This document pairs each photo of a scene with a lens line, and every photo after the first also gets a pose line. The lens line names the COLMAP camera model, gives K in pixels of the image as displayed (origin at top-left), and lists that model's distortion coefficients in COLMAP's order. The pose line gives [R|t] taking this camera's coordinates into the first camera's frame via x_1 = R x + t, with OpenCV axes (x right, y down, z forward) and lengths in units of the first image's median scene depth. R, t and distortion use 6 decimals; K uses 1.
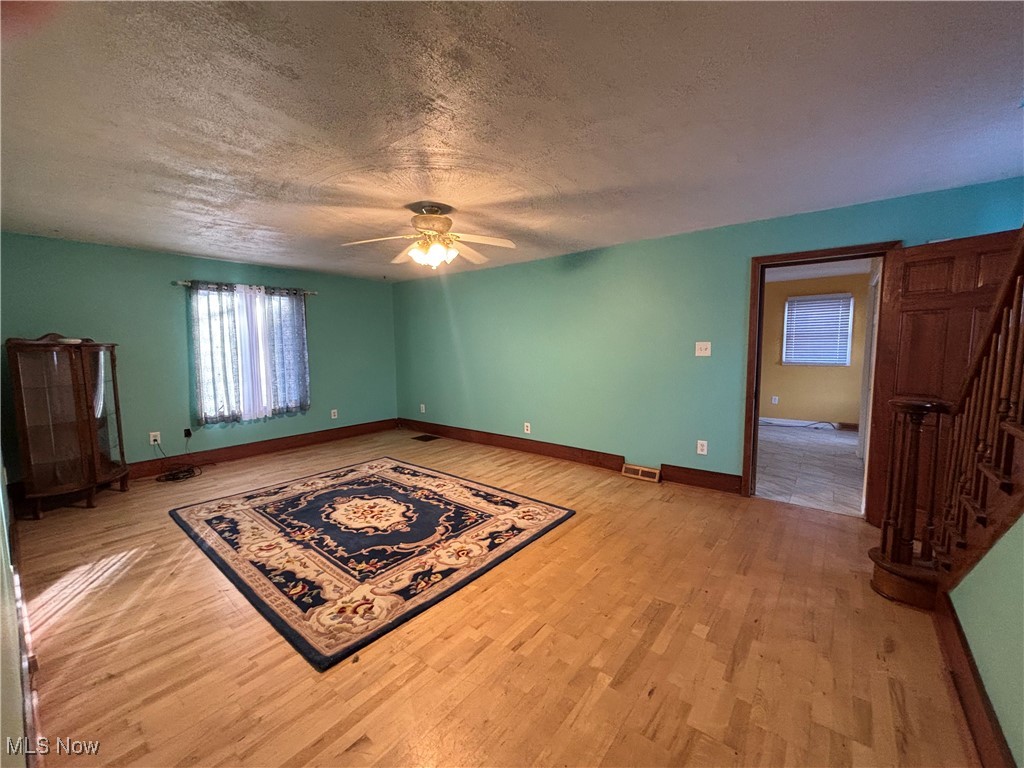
lens RADIAL K [[408.3, 0, 519.4], [0, 408.3, 391.1], [0, 0, 1]] dist [-0.009970, -0.000811]
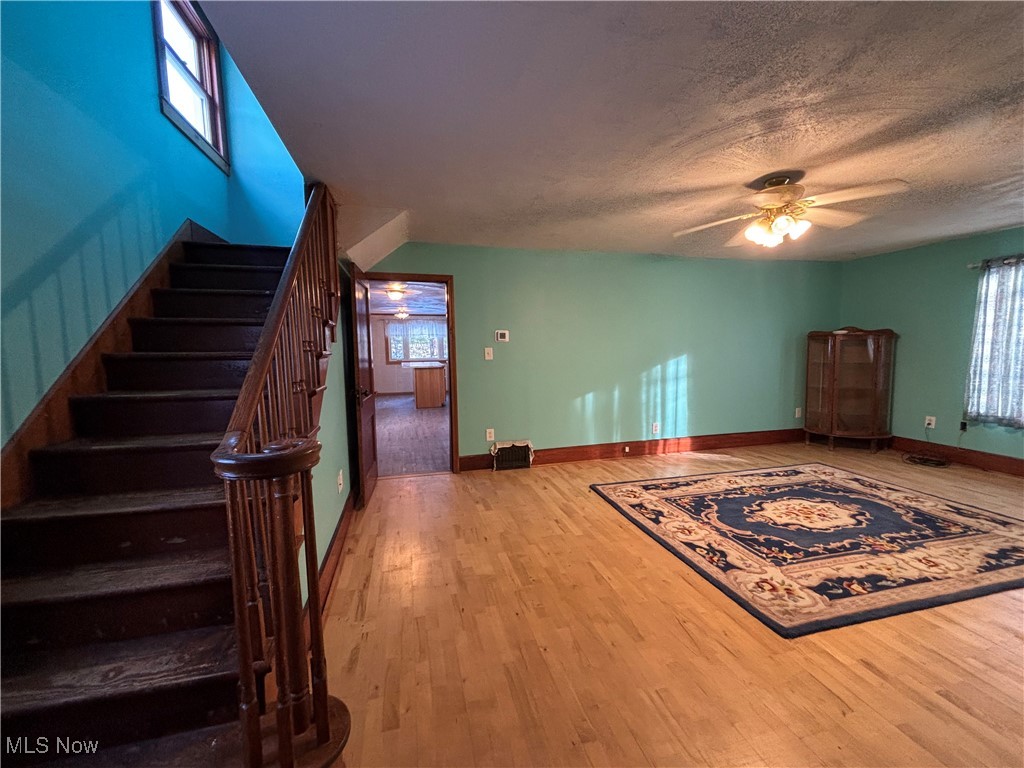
lens RADIAL K [[408.3, 0, 517.8], [0, 408.3, 381.8], [0, 0, 1]] dist [-0.009970, -0.000811]
pose [[-0.598068, 0.089689, -0.796411, 0.780609], [-0.069545, 0.984162, 0.163058, -0.115009], [0.798422, 0.152906, -0.582358, 0.993289]]
